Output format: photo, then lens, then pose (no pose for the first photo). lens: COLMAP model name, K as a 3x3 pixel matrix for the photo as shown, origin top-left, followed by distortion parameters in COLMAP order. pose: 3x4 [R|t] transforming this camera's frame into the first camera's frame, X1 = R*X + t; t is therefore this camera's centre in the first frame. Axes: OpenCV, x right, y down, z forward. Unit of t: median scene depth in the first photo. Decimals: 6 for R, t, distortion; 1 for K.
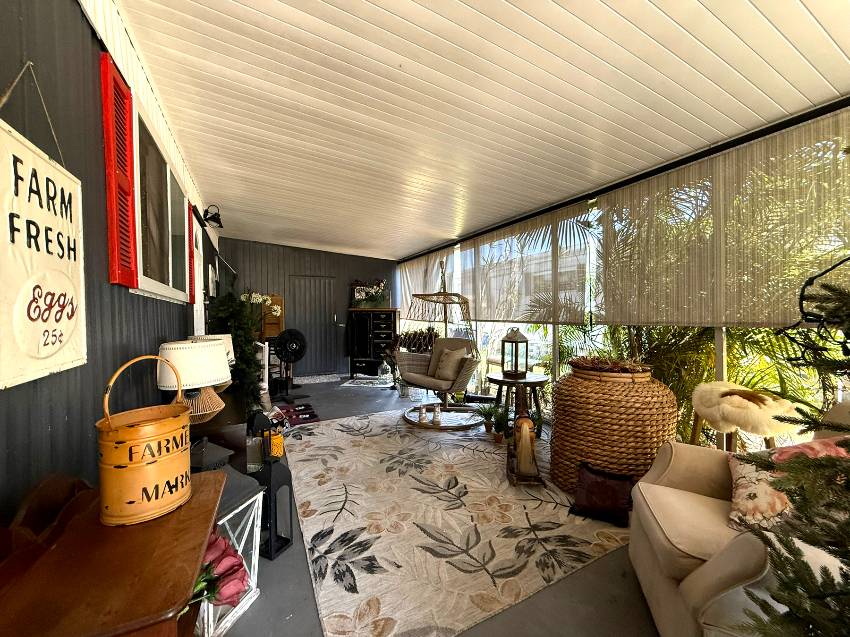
lens RADIAL K [[344.2, 0, 425.0], [0, 344.2, 318.5], [0, 0, 1]] dist [-0.000311, -0.000371]
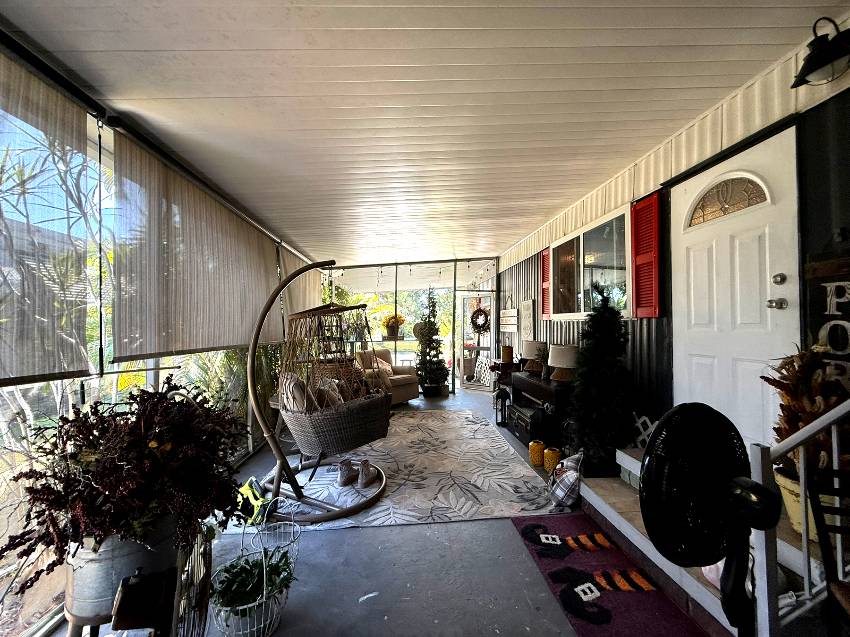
lens RADIAL K [[344.2, 0, 425.0], [0, 344.2, 318.5], [0, 0, 1]] dist [-0.000311, -0.000371]
pose [[-0.924781, 0.018877, 0.380032, -0.447754], [0.019358, 0.999809, -0.002559, -0.046630], [-0.380008, 0.004990, -0.924970, 1.807287]]
